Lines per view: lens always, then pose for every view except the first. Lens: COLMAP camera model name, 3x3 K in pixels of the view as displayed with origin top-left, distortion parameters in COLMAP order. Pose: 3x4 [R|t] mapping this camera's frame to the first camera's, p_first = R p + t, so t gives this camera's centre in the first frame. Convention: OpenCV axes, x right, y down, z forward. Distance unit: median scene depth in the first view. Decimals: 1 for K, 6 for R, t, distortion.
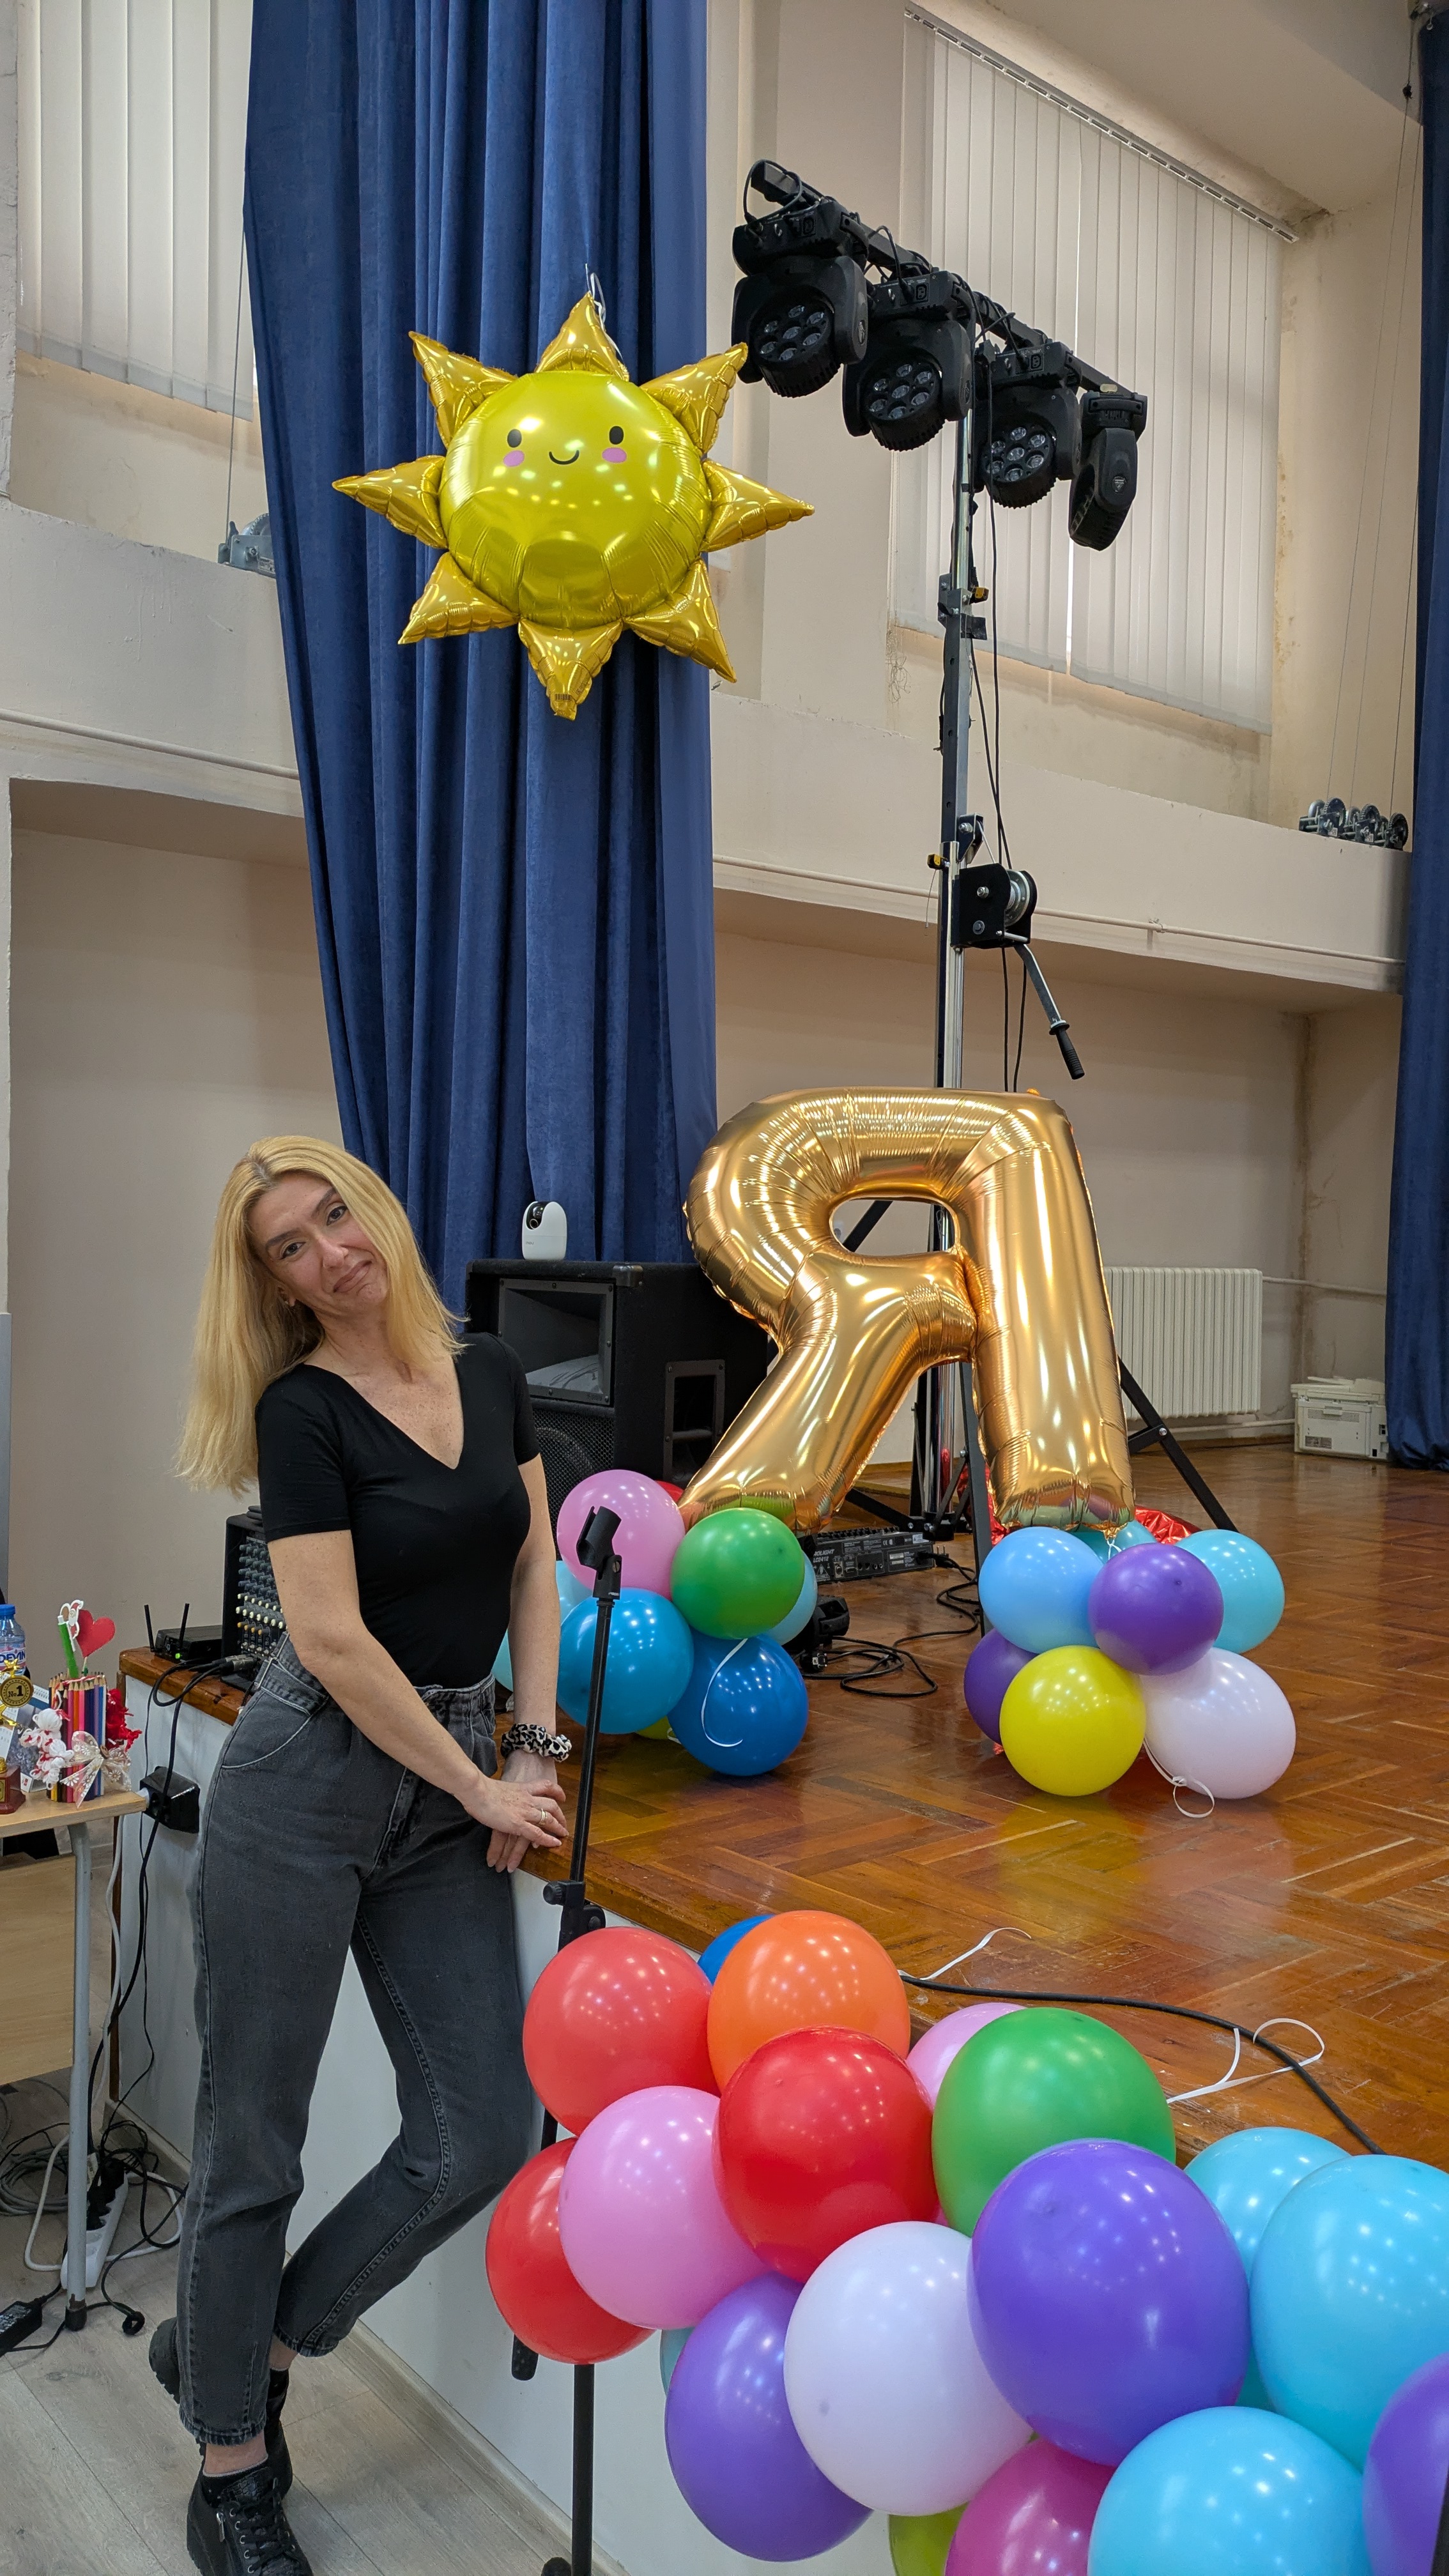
lens RADIAL K [[1928.7, 0, 724.5], [0, 1928.7, 1288.0], [0, 0, 1]] dist [0.075309, -0.072350]
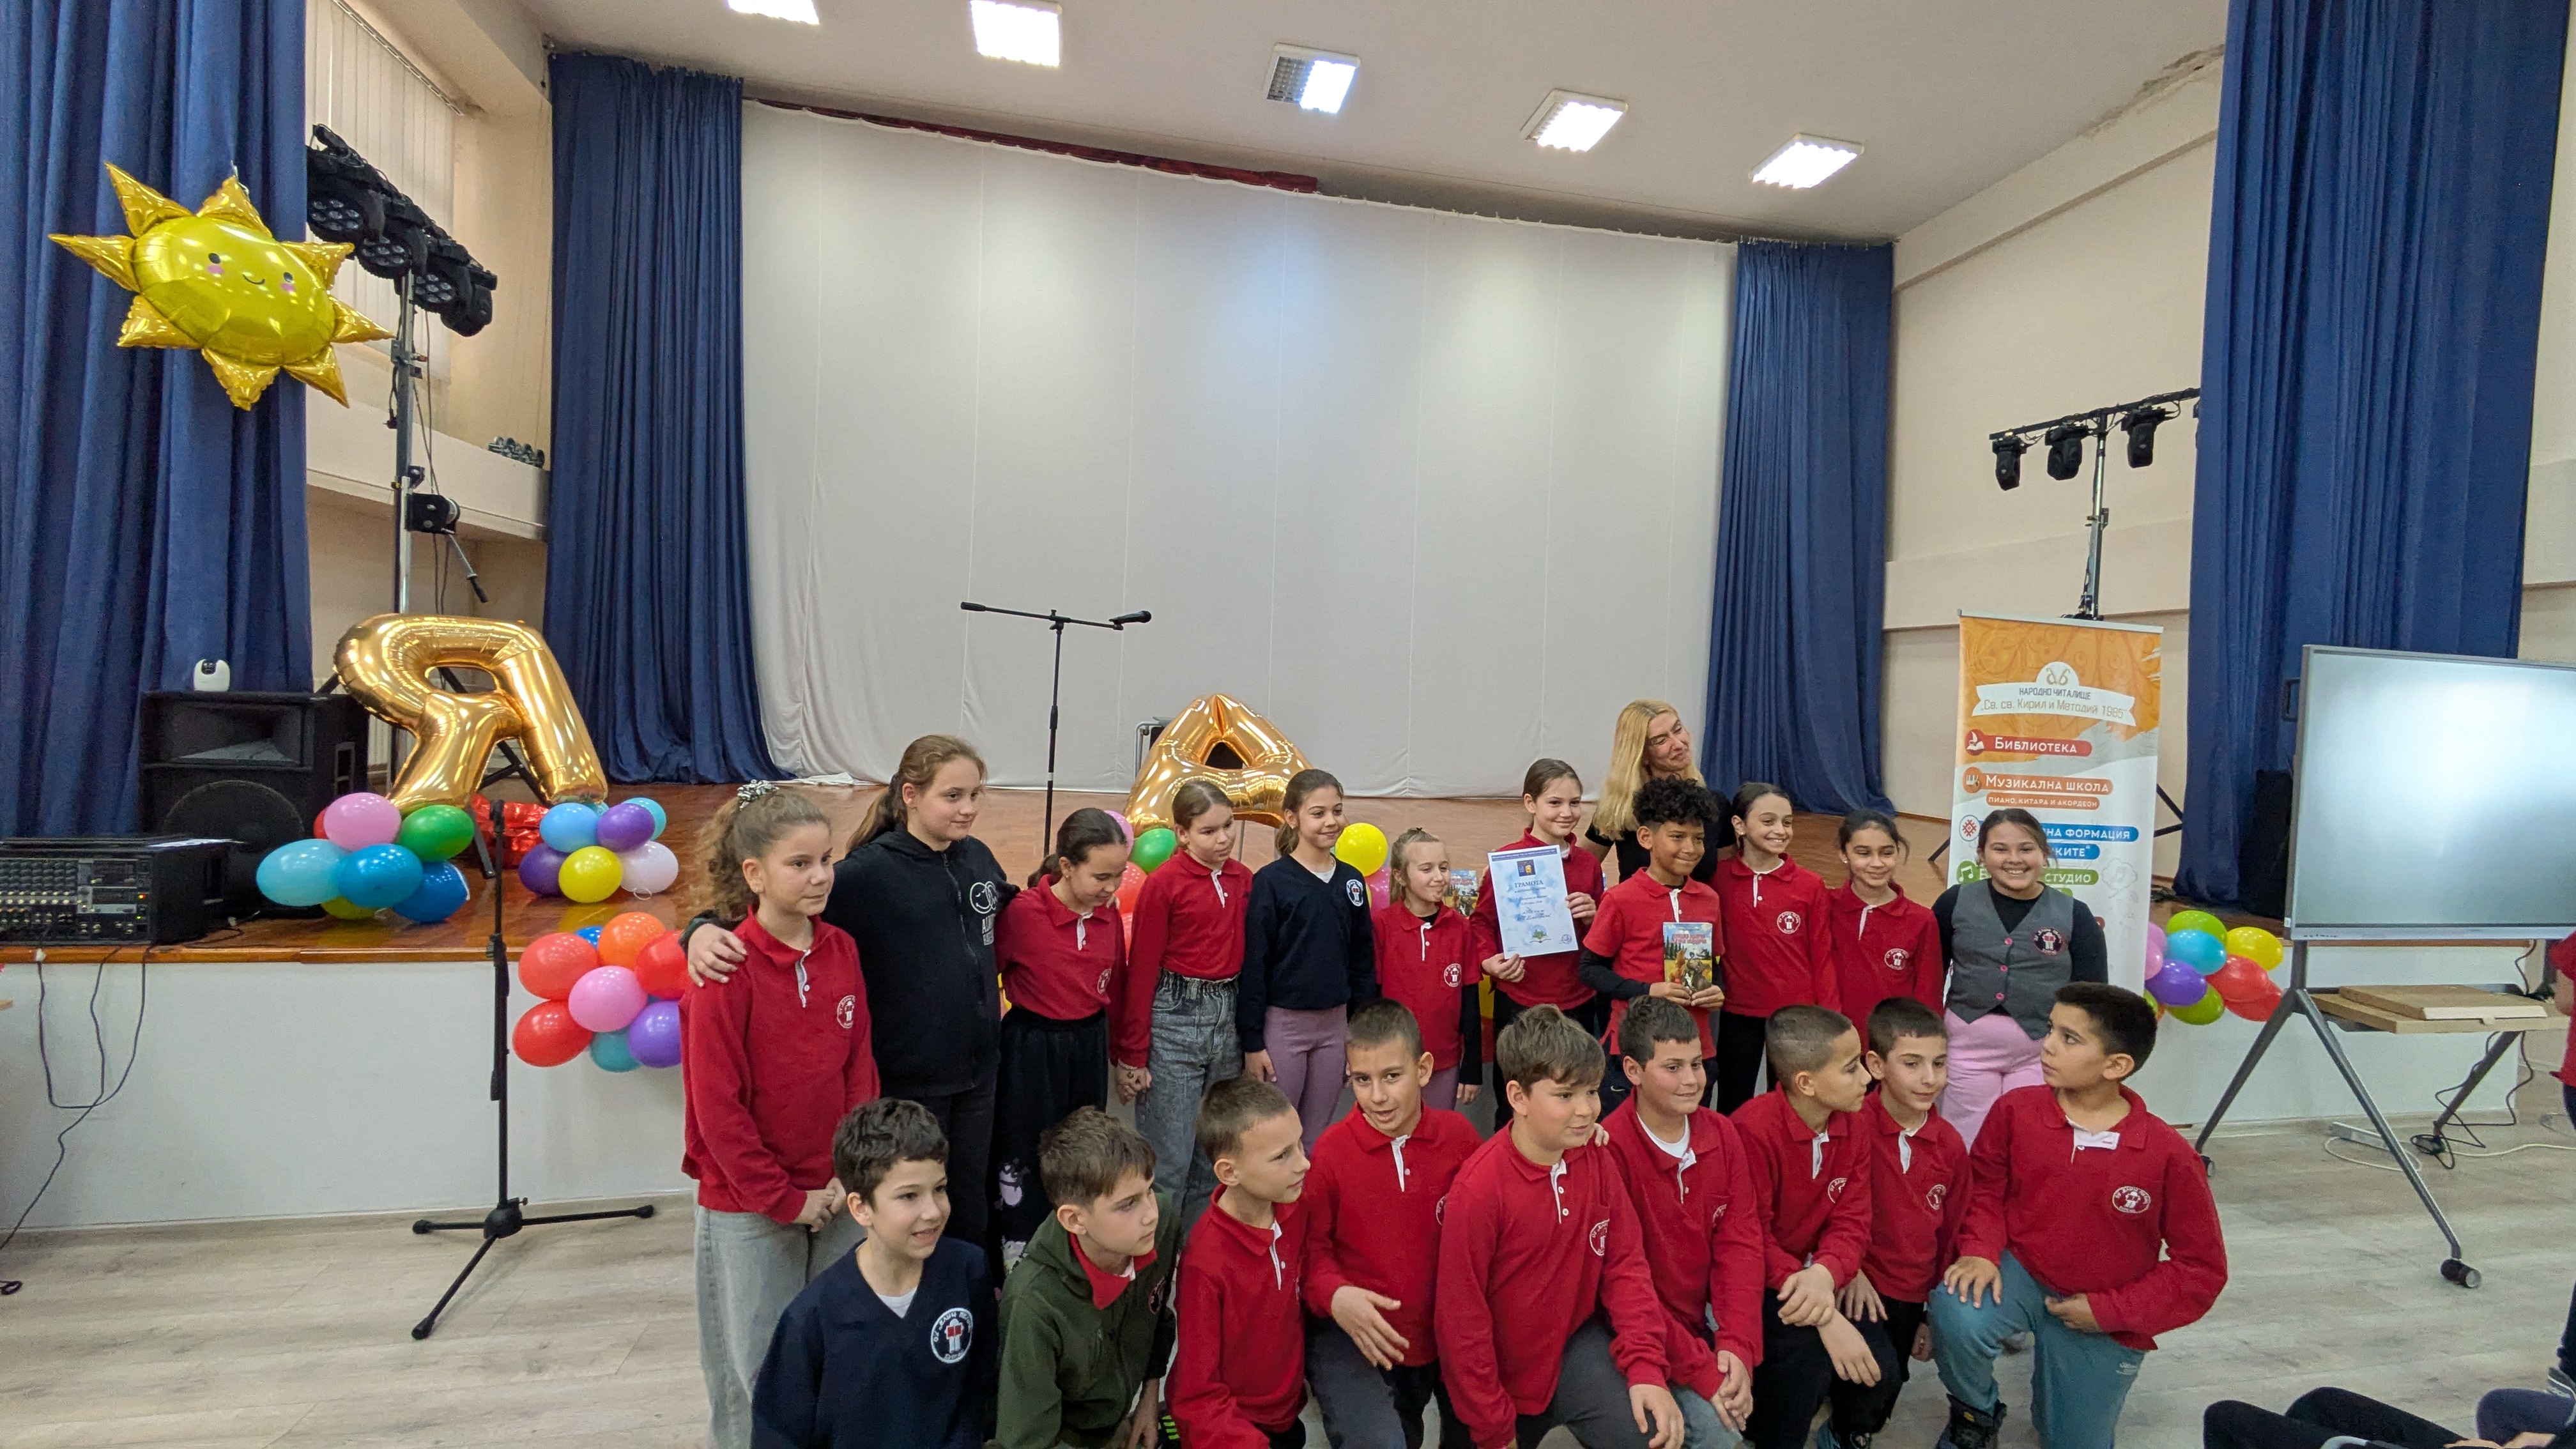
lens RADIAL K [[1008.6, 0, 1288.0], [0, 1008.6, 724.5], [0, 0, 1]] dist [-0.000646, -0.000181]
pose [[0.479897, -0.016718, 0.877165, -0.441010], [-0.023099, 0.999231, 0.031682, -0.035469], [-0.877021, -0.035466, 0.479142, -0.371570]]
